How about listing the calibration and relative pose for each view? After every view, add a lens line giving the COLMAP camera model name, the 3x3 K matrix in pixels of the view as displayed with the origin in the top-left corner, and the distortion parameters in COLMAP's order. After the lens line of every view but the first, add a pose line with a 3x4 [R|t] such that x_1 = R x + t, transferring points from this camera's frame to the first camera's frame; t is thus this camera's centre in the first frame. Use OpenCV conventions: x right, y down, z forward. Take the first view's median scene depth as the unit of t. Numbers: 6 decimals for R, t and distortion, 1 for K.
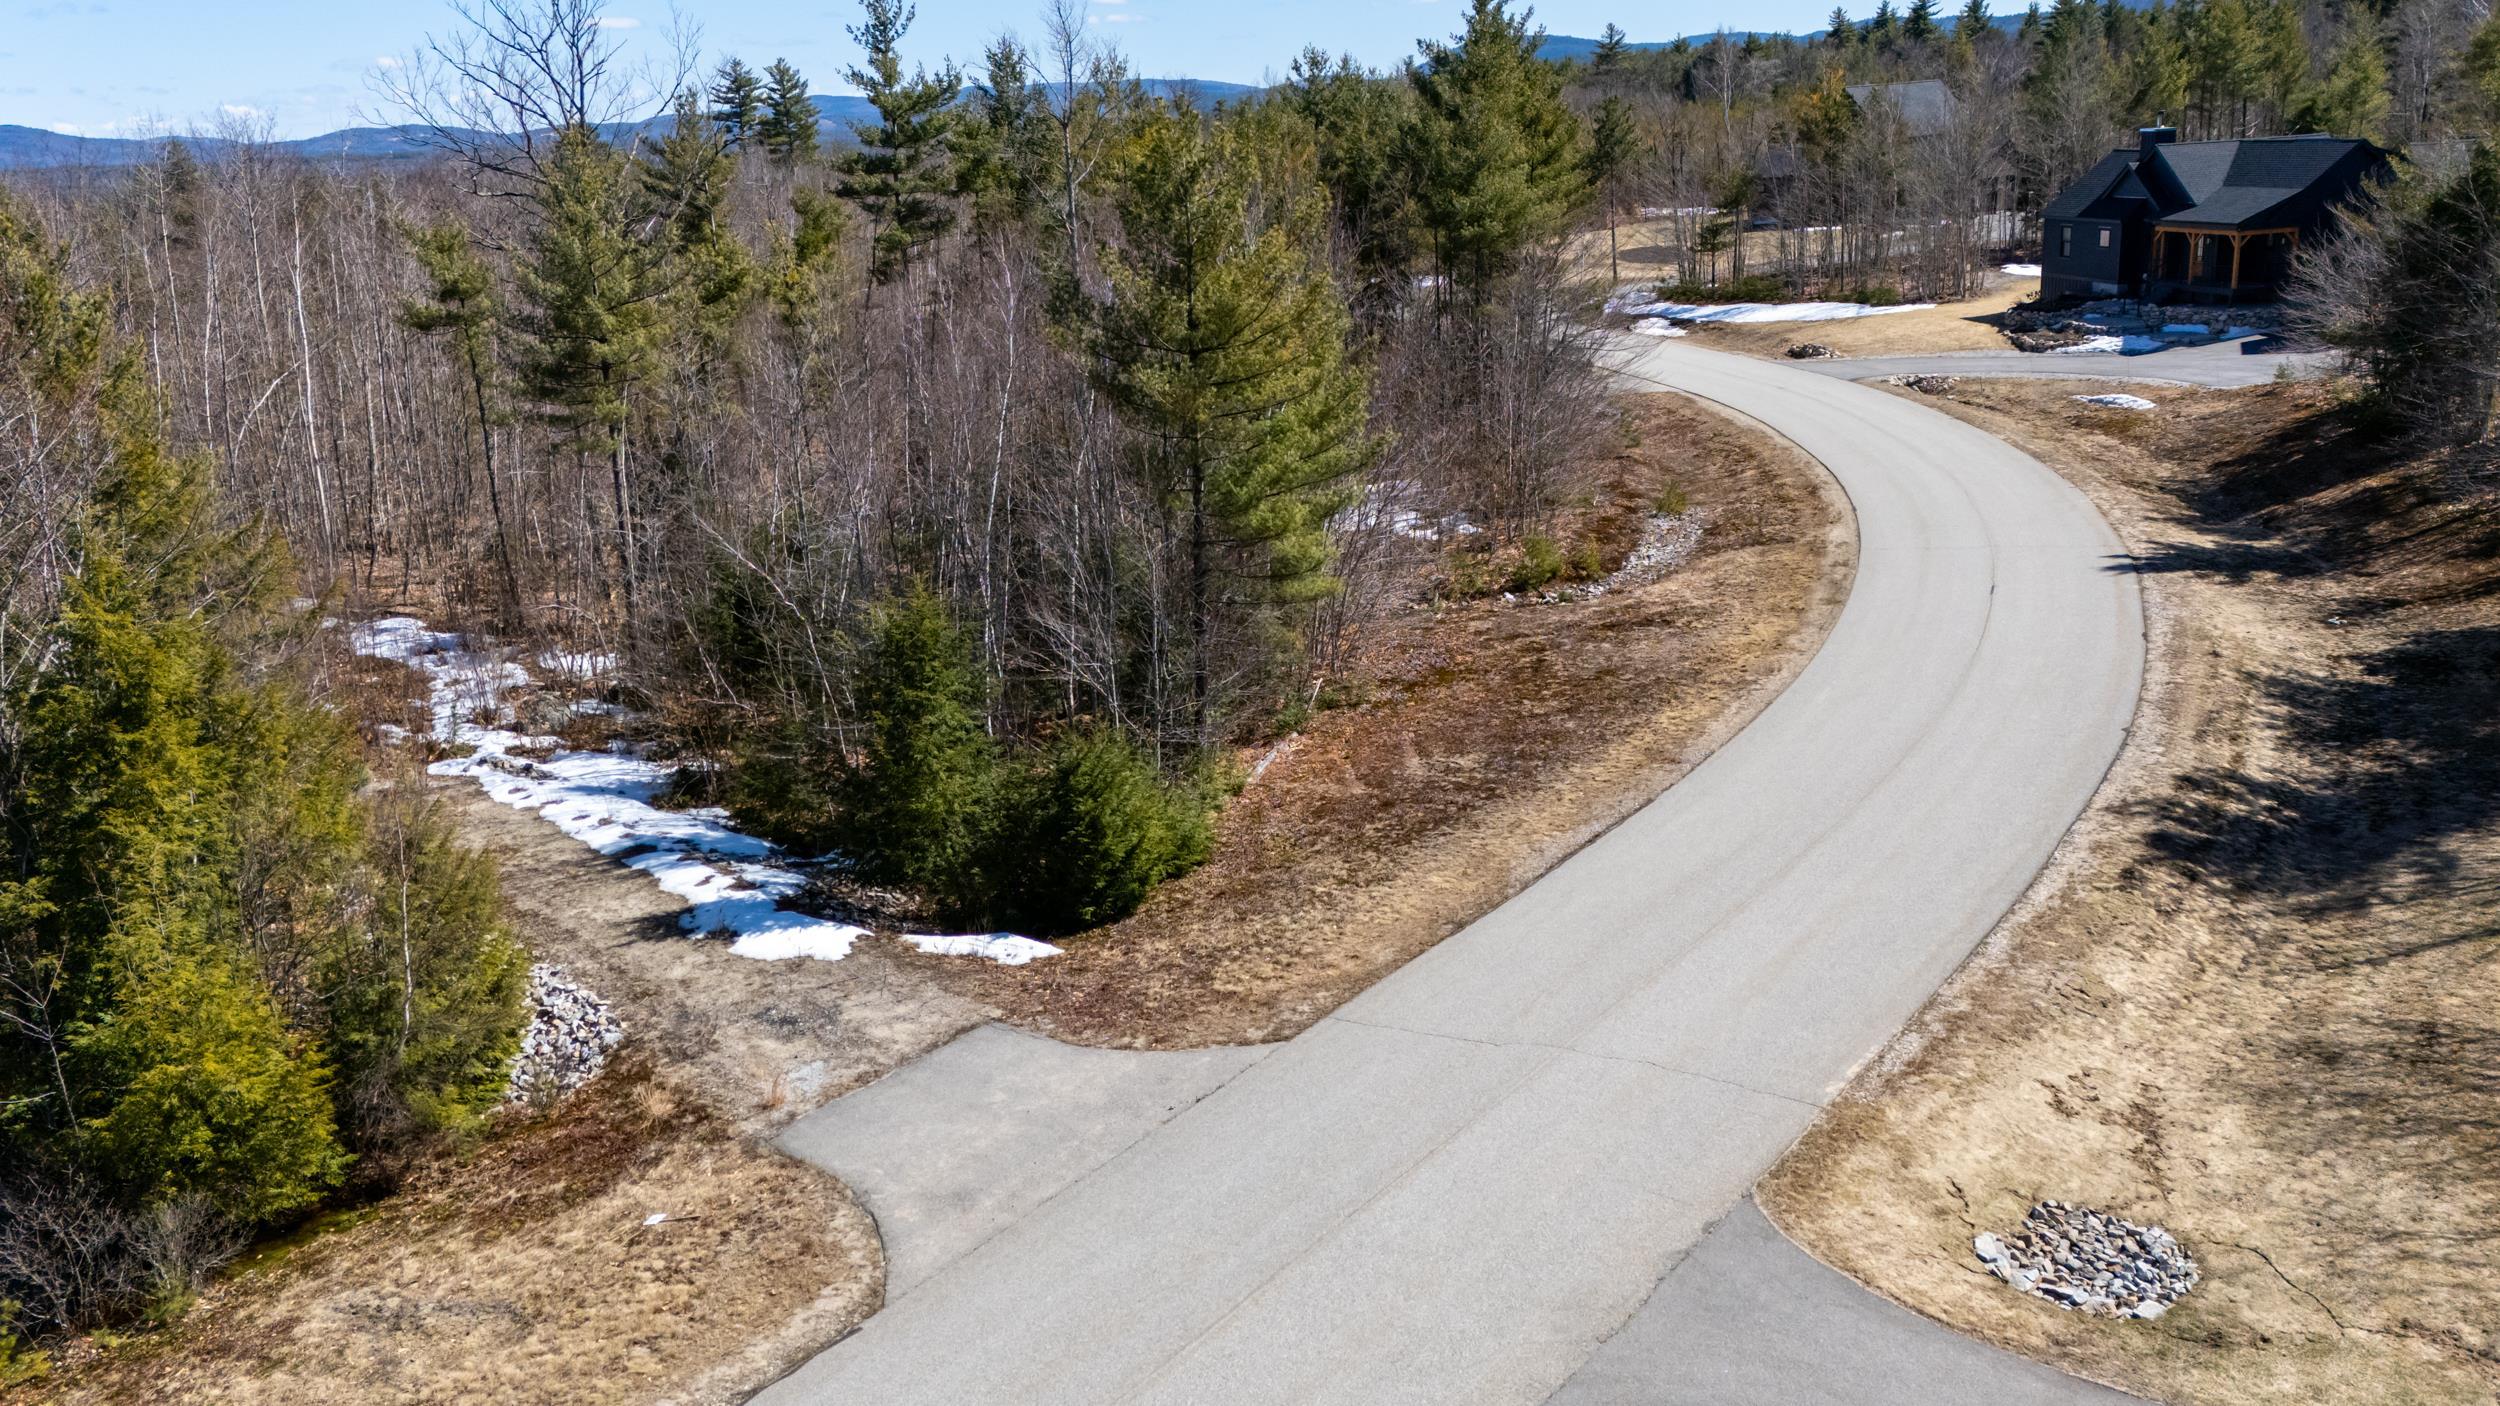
lens RADIAL K [[2025.0, 0, 1254.9], [0, 2025.0, 693.6], [0, 0, 1]] dist [0.074474, -0.016926]
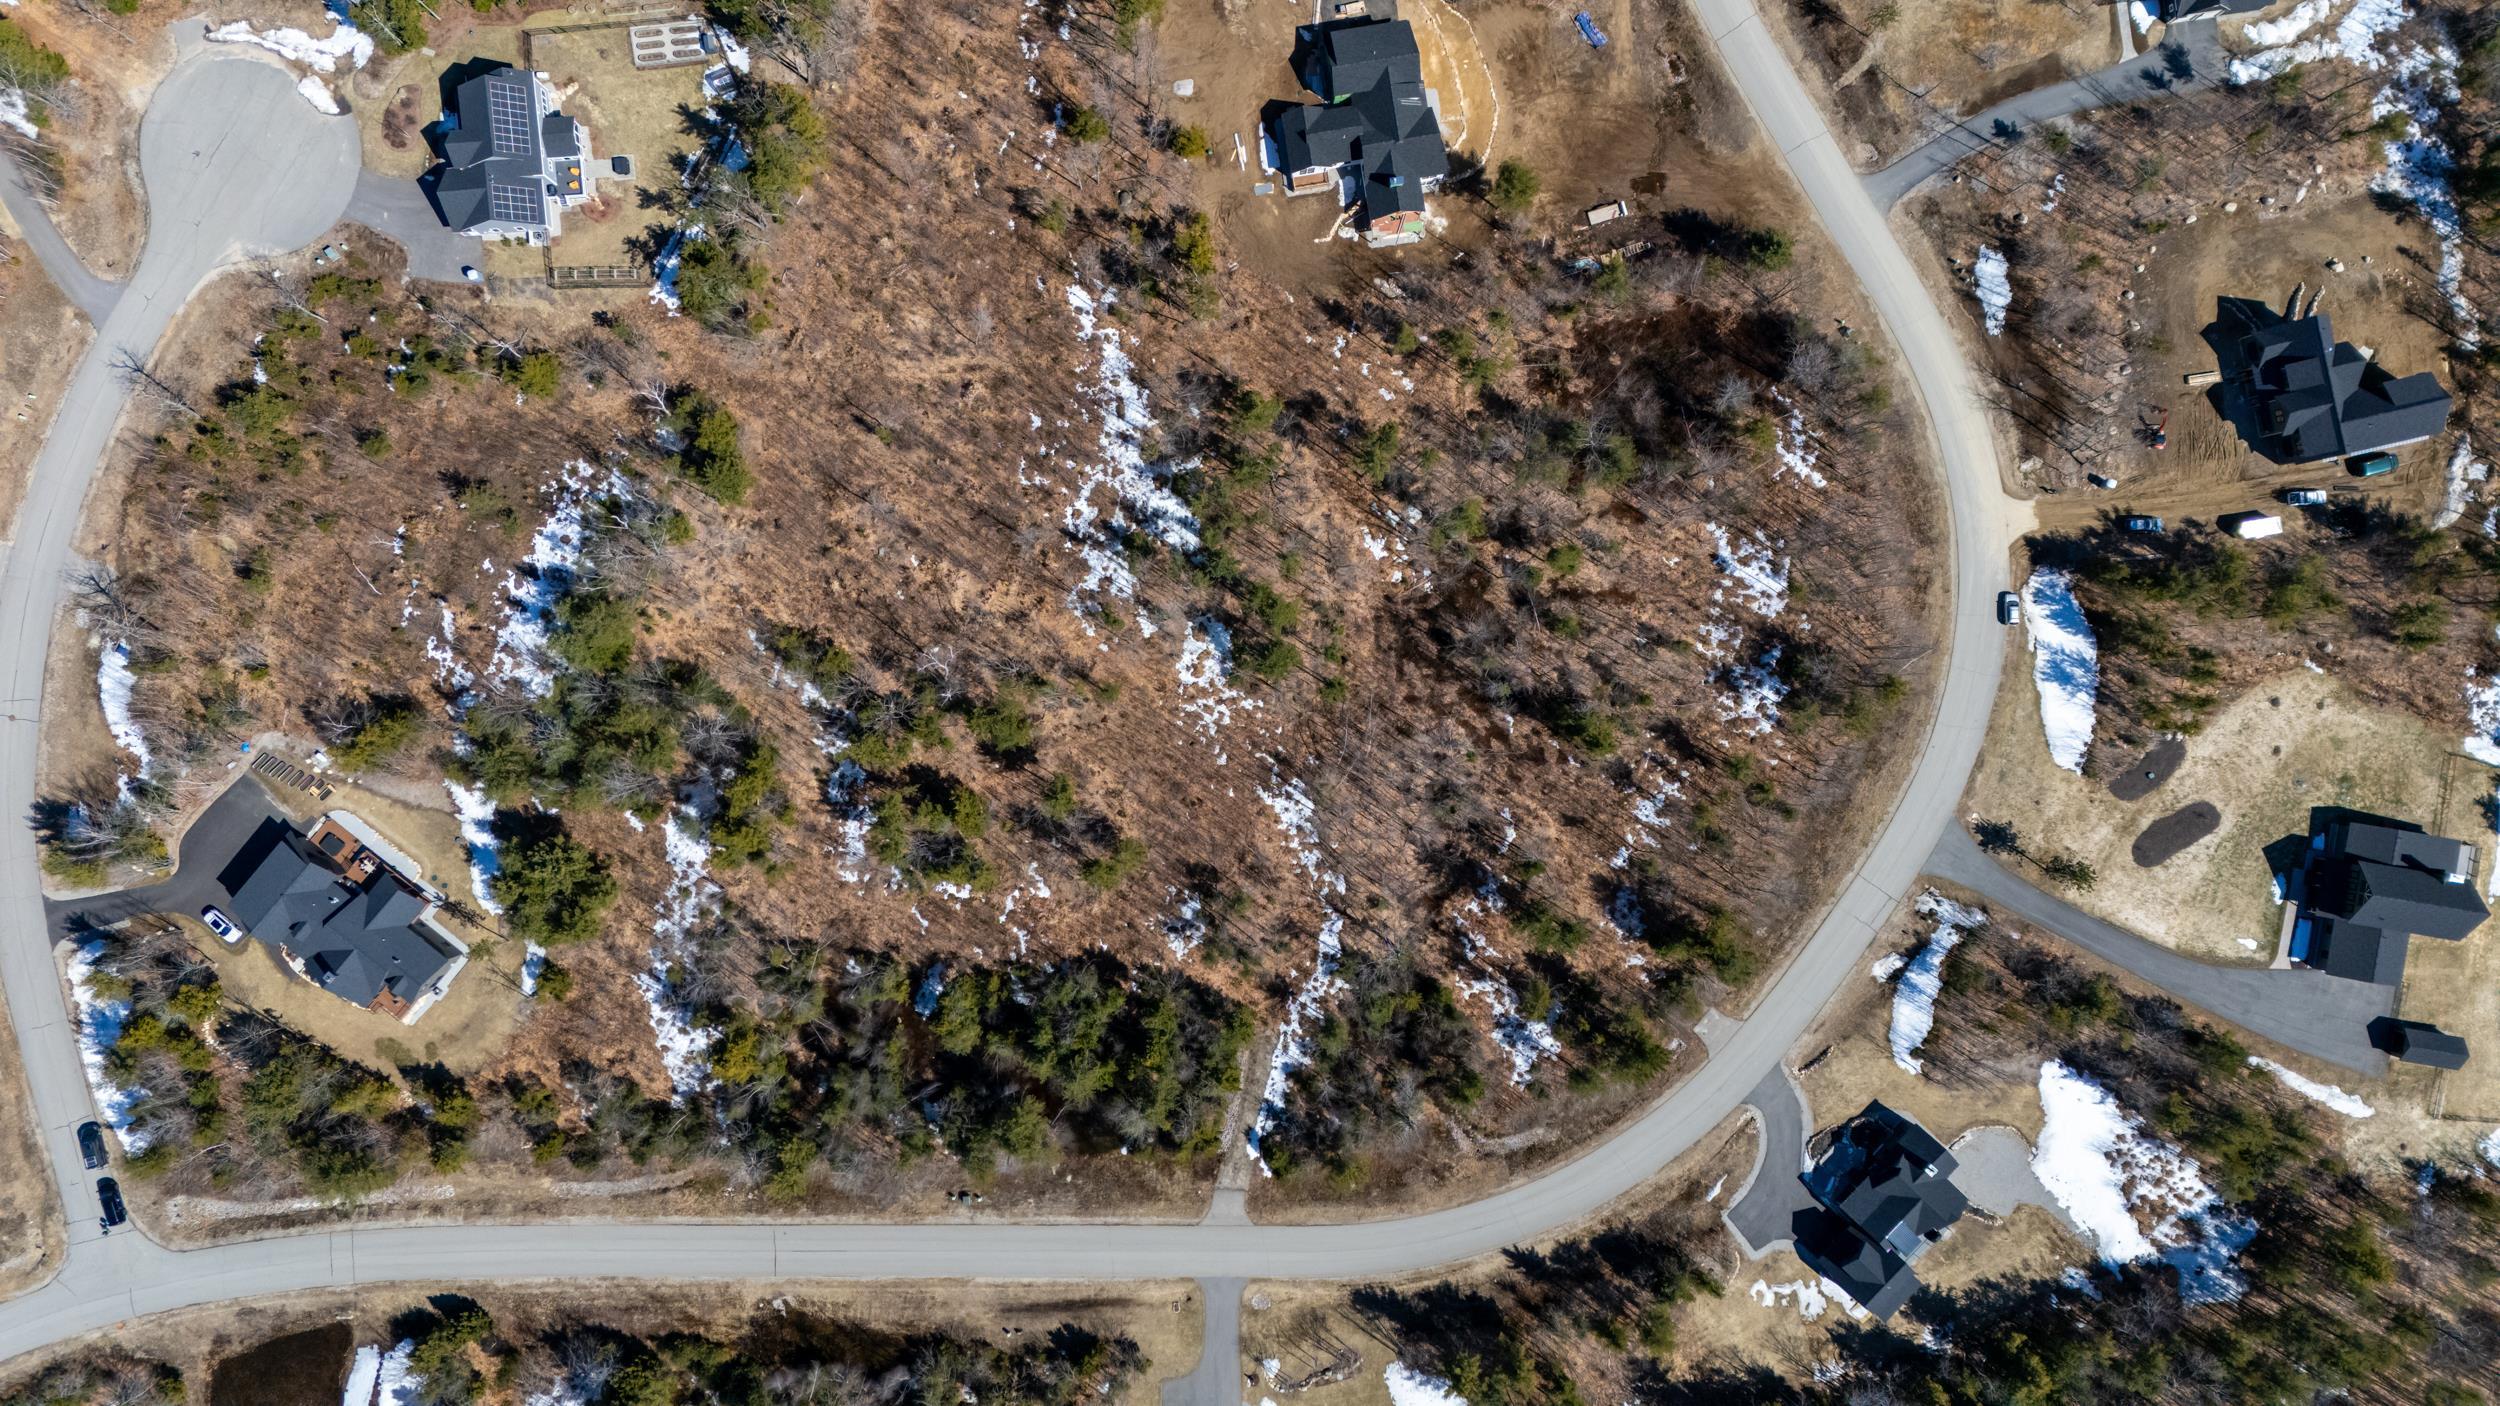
lens RADIAL K [[1828.2, 0, 1247.7], [0, 1828.2, 695.7], [0, 0, 1]] dist [0.091899, -0.083678]
pose [[0.587134, 0.806242, 0.072433, -2.169345], [-0.264390, 0.106425, 0.958526, -6.897289], [0.765095, -0.581934, 0.275648, 0.024365]]
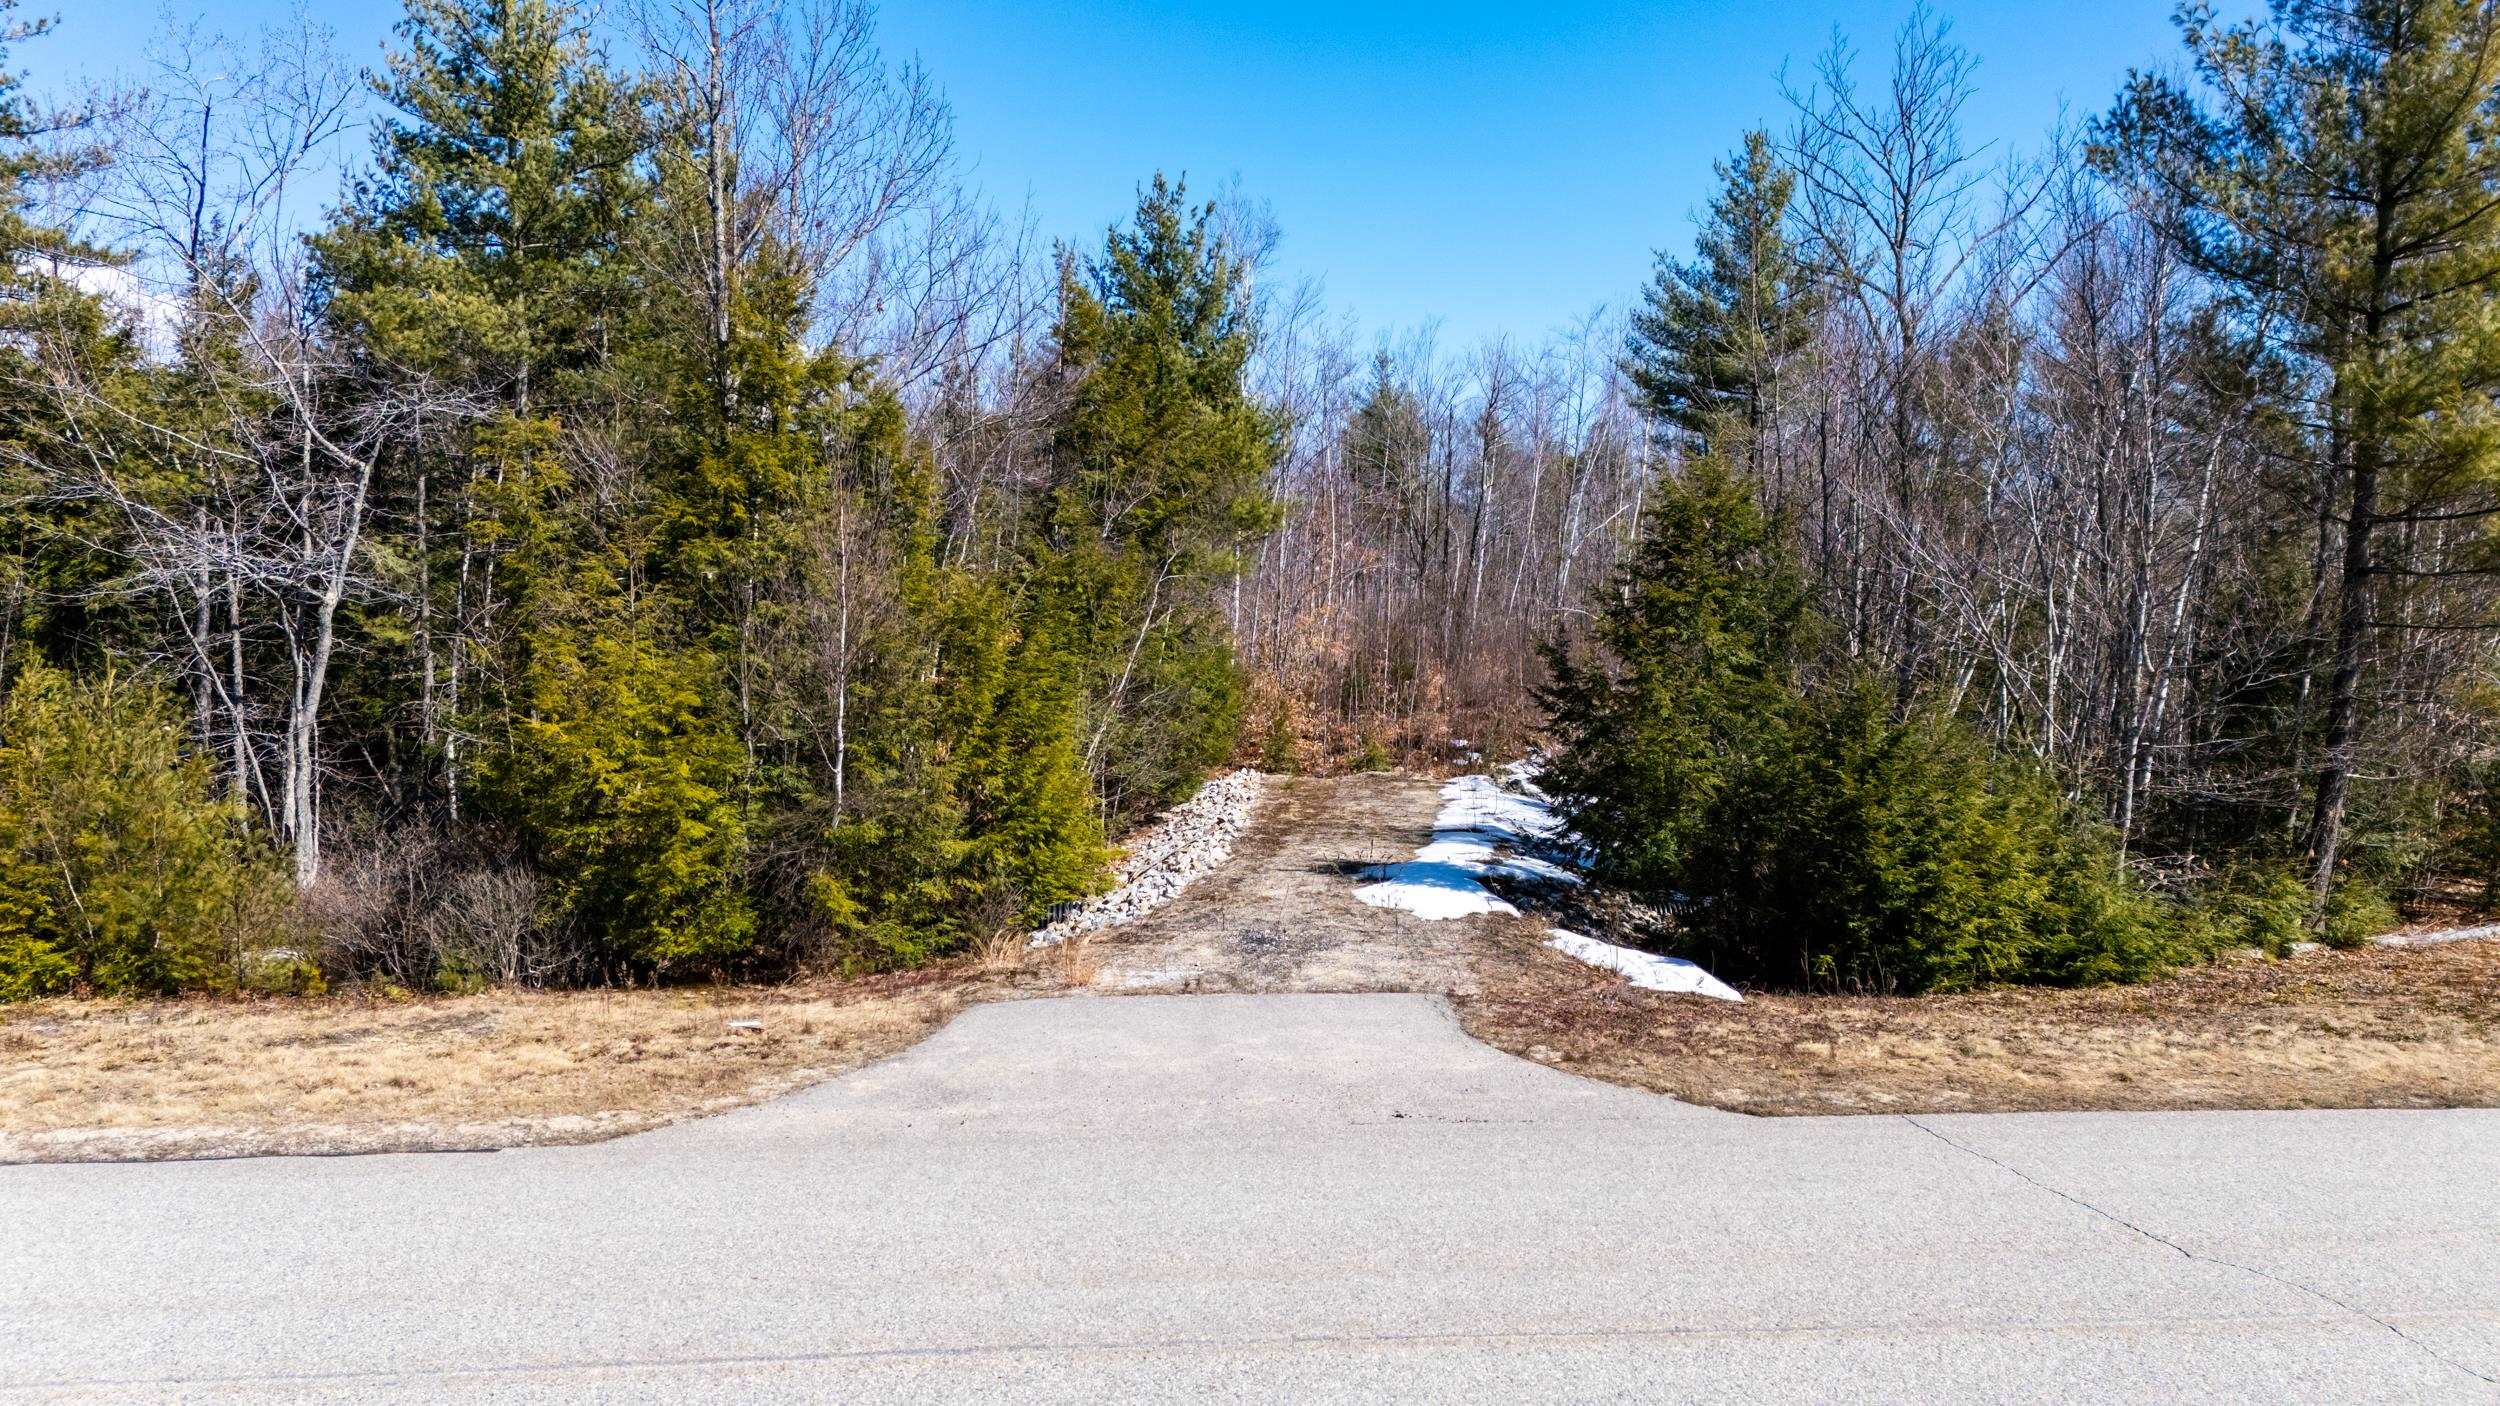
lens RADIAL K [[1828.2, 0, 1253.7], [0, 1828.2, 696.6], [0, 0, 1]] dist [0.091899, -0.083678]
pose [[0.667727, 0.109889, -0.736250, 0.199386], [-0.240624, 0.967810, -0.073779, 0.111721], [0.704443, 0.226424, 0.672675, 0.491090]]
